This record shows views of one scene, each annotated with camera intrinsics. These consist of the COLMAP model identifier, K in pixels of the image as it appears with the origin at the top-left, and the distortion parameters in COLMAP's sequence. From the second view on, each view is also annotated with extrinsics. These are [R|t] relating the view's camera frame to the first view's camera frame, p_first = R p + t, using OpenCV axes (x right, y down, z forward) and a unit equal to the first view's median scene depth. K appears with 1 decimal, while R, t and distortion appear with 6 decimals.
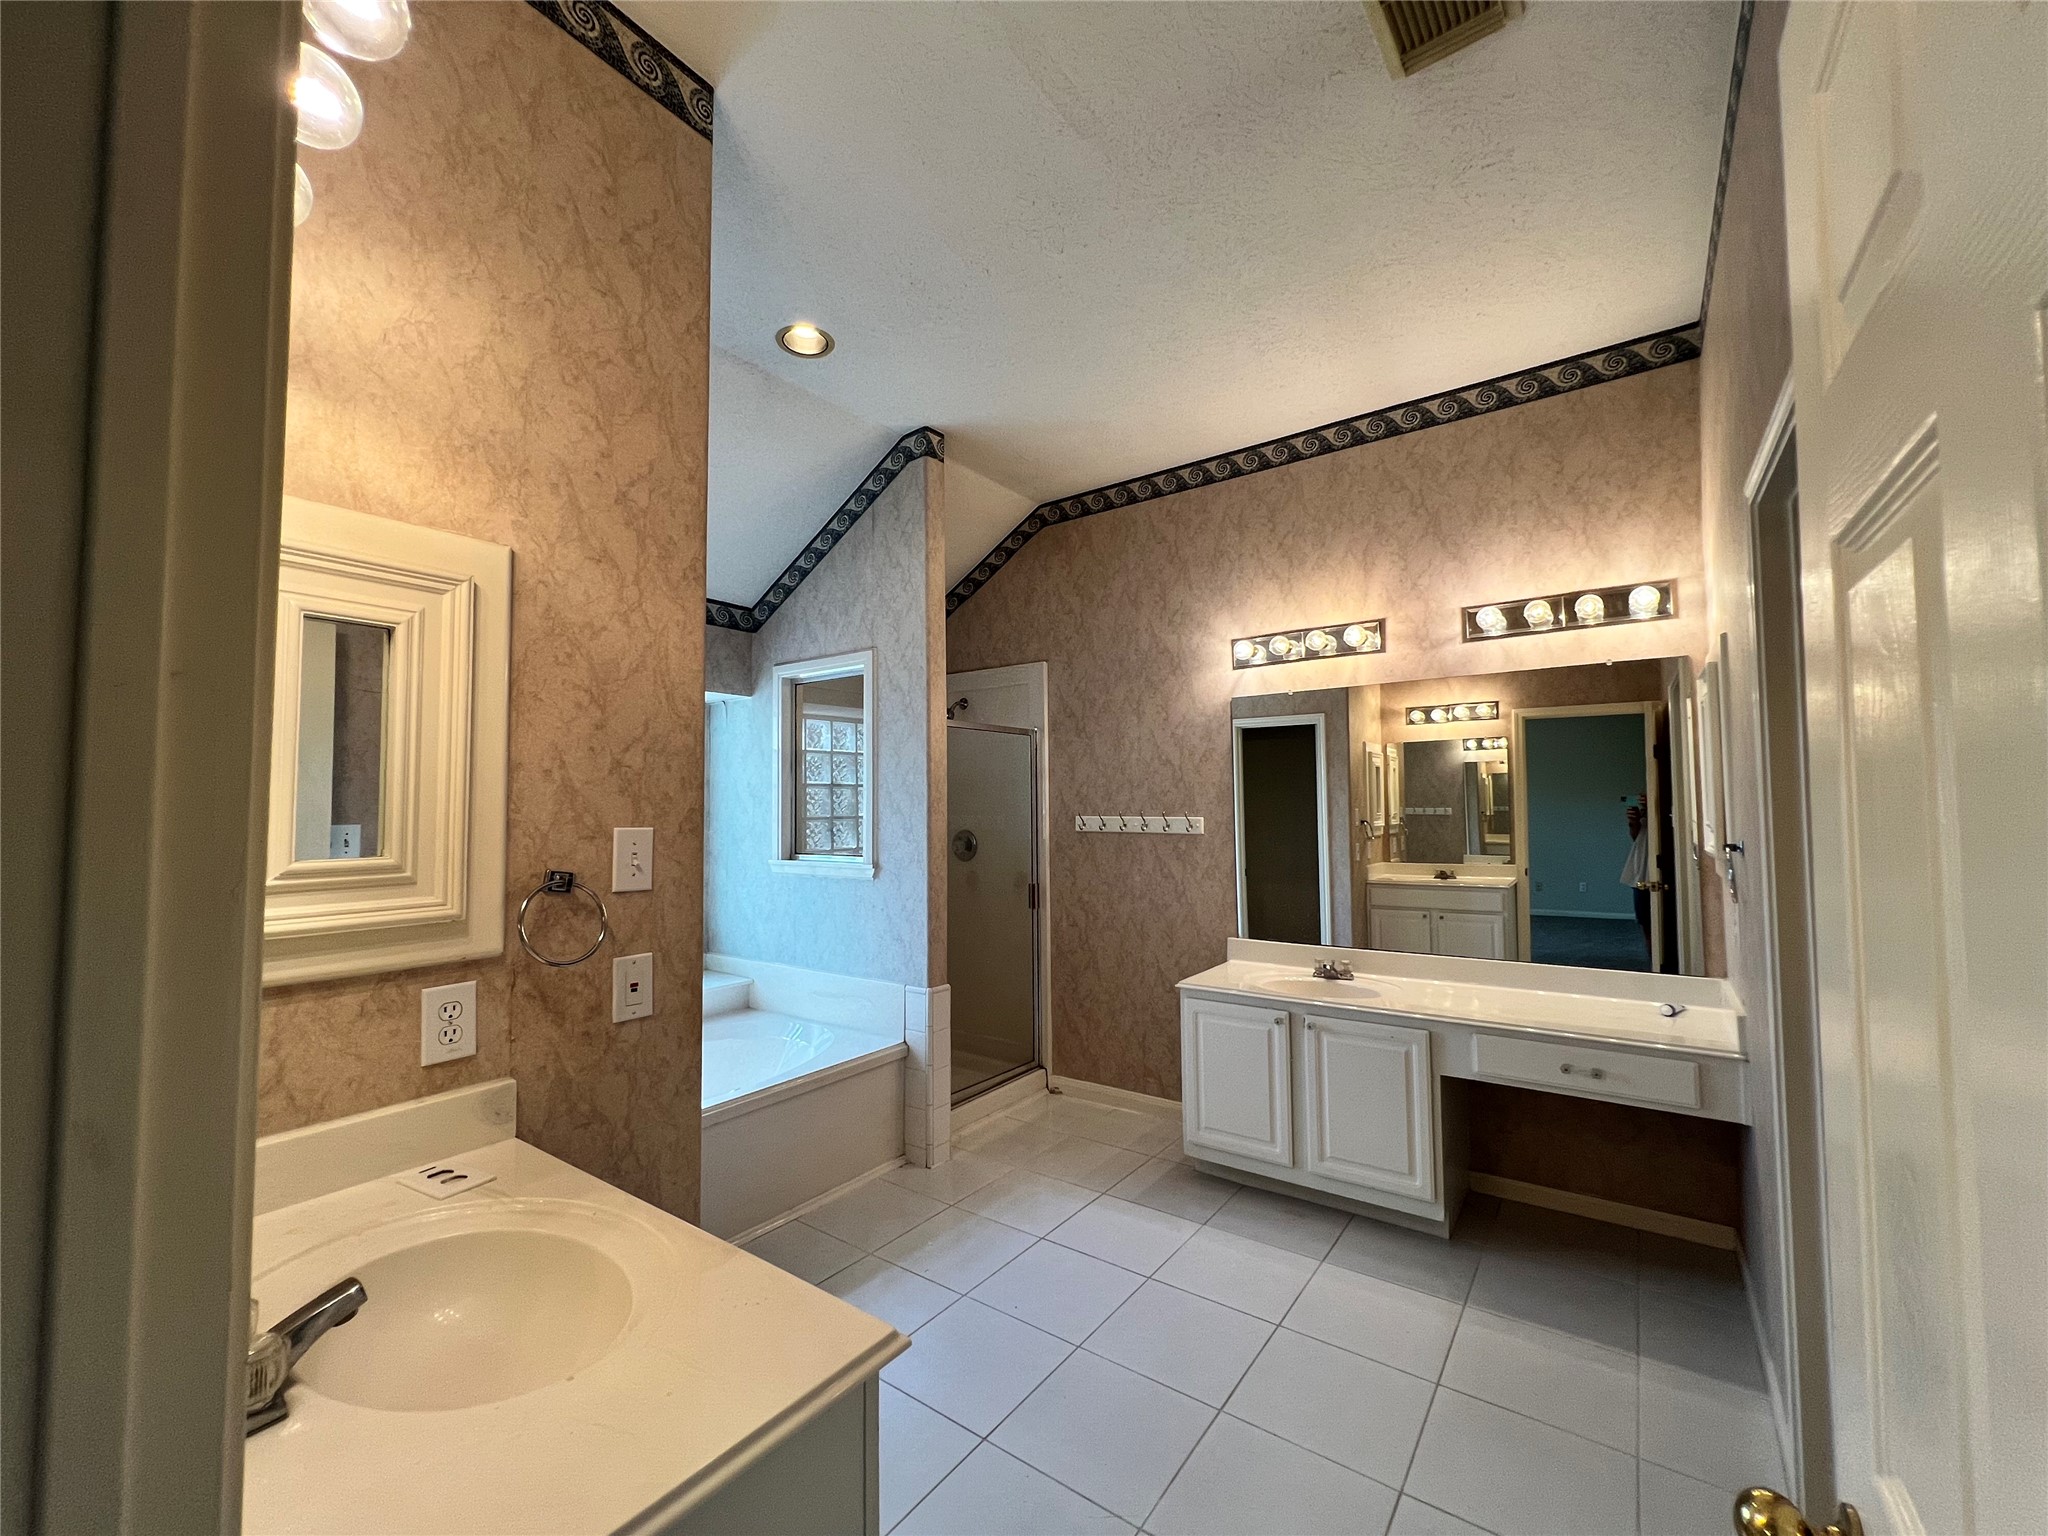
lens RADIAL K [[829.5, 0, 1019.9], [0, 829.5, 771.3], [0, 0, 1]] dist [-0.003871, -0.000129]
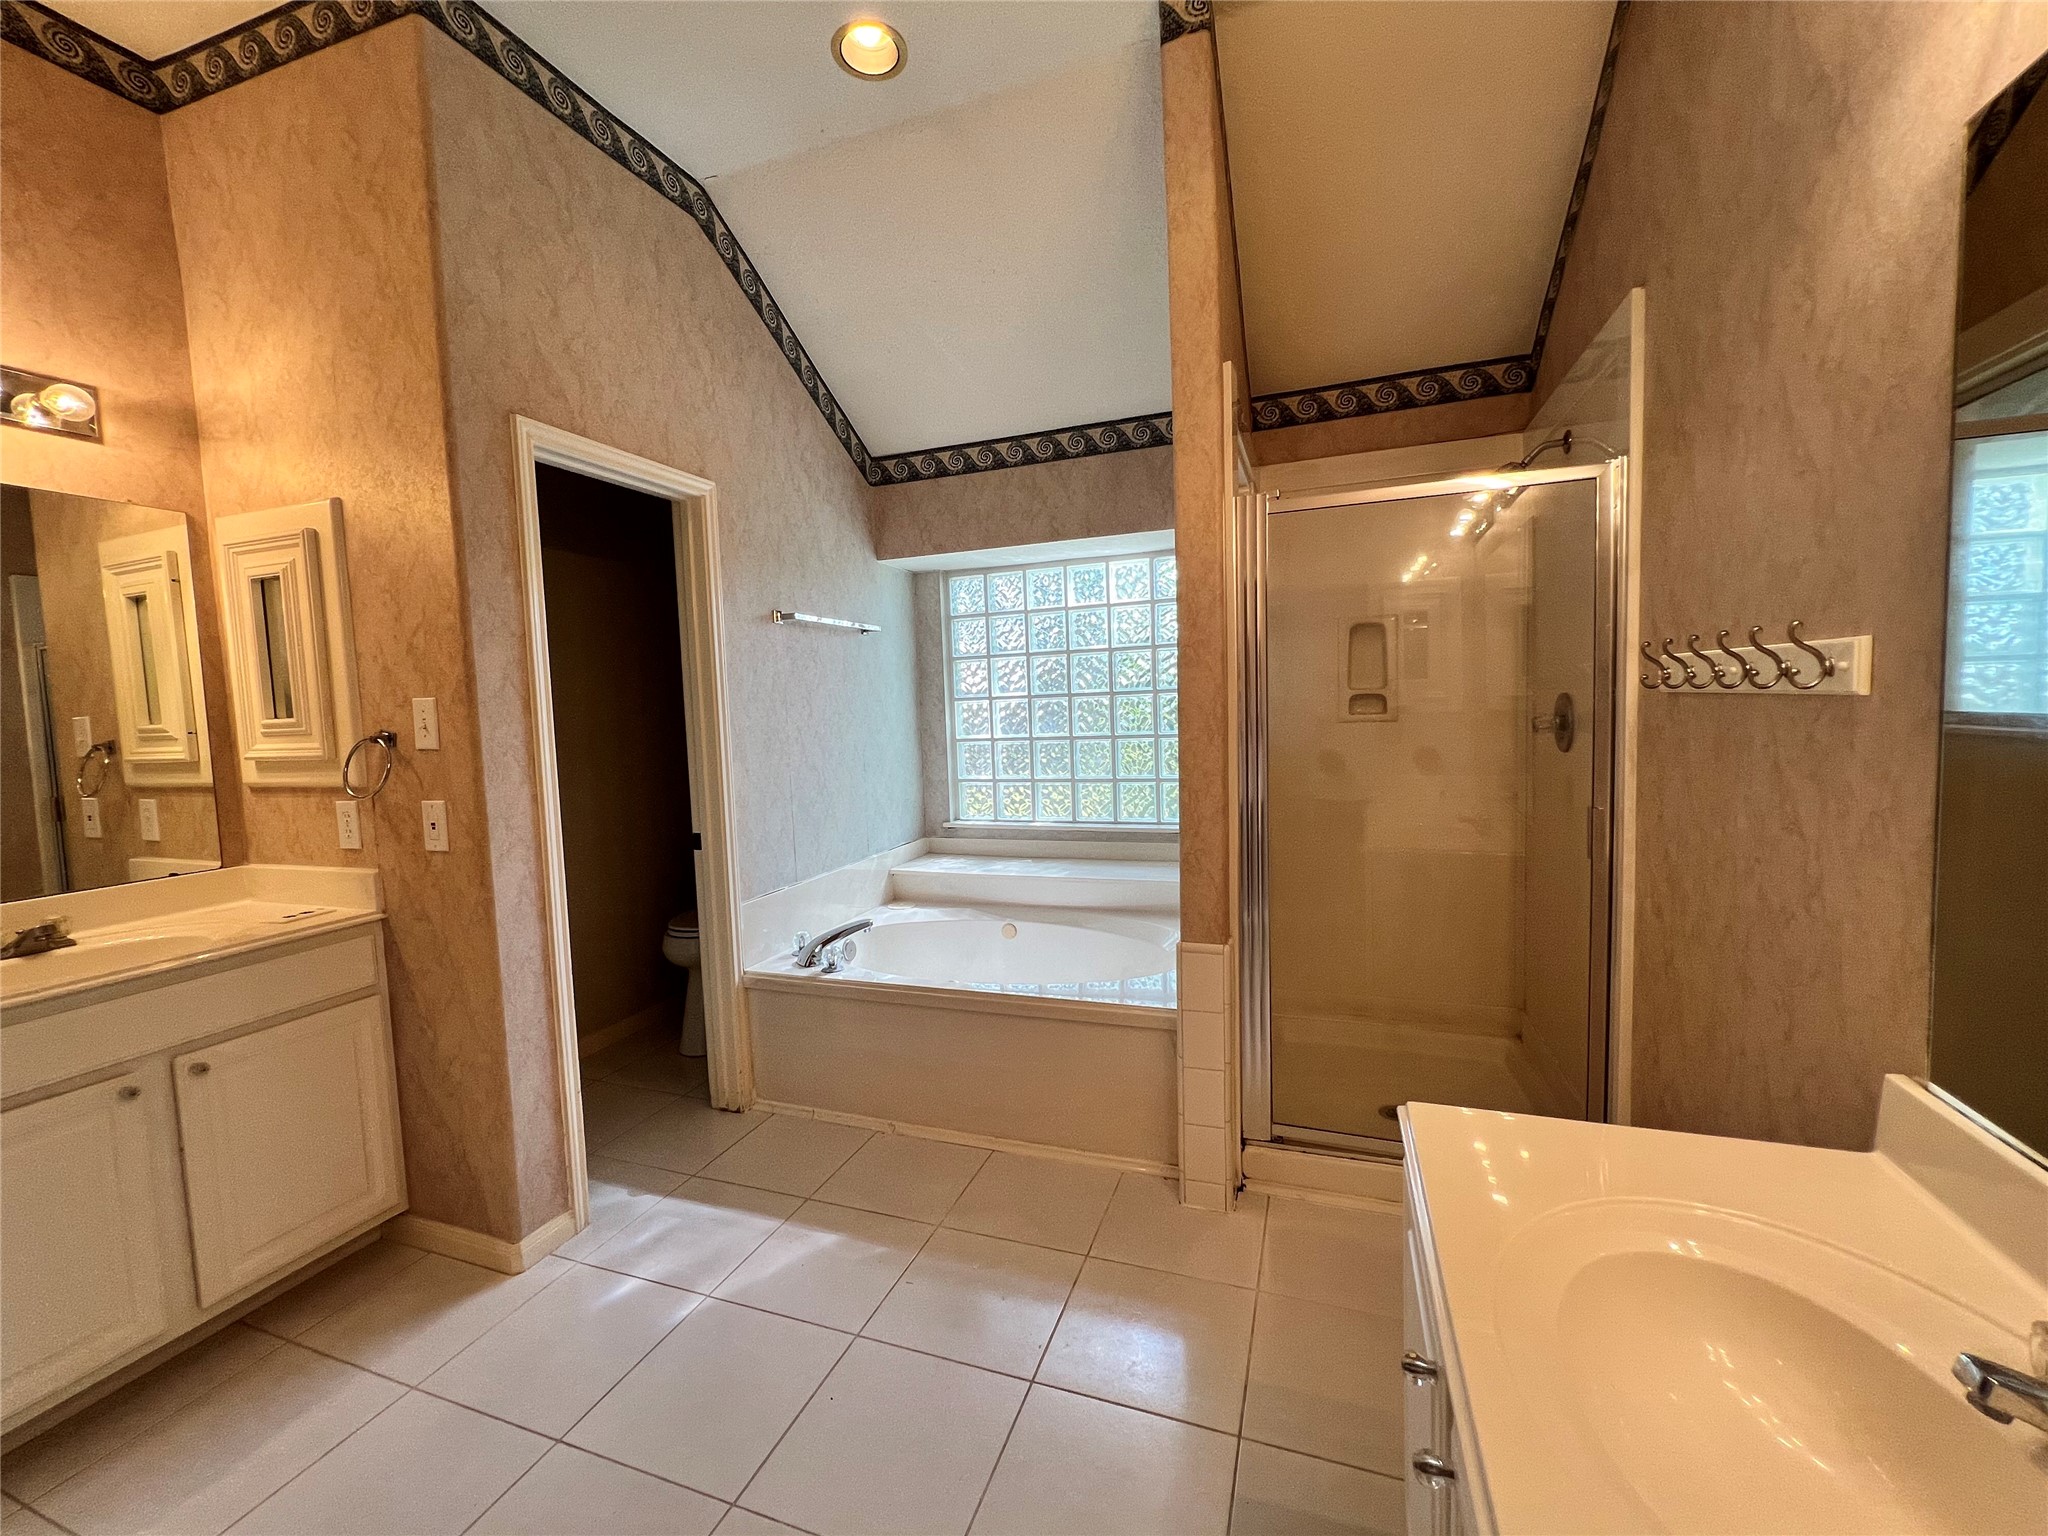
lens RADIAL K [[829.5, 0, 1024.4], [0, 829.5, 764.3], [0, 0, 1]] dist [-0.003871, -0.000129]
pose [[0.286491, 0.069777, -0.955538, 1.031905], [0.074456, 0.992707, 0.094815, 0.123870], [0.955185, -0.098310, 0.279207, 1.604470]]
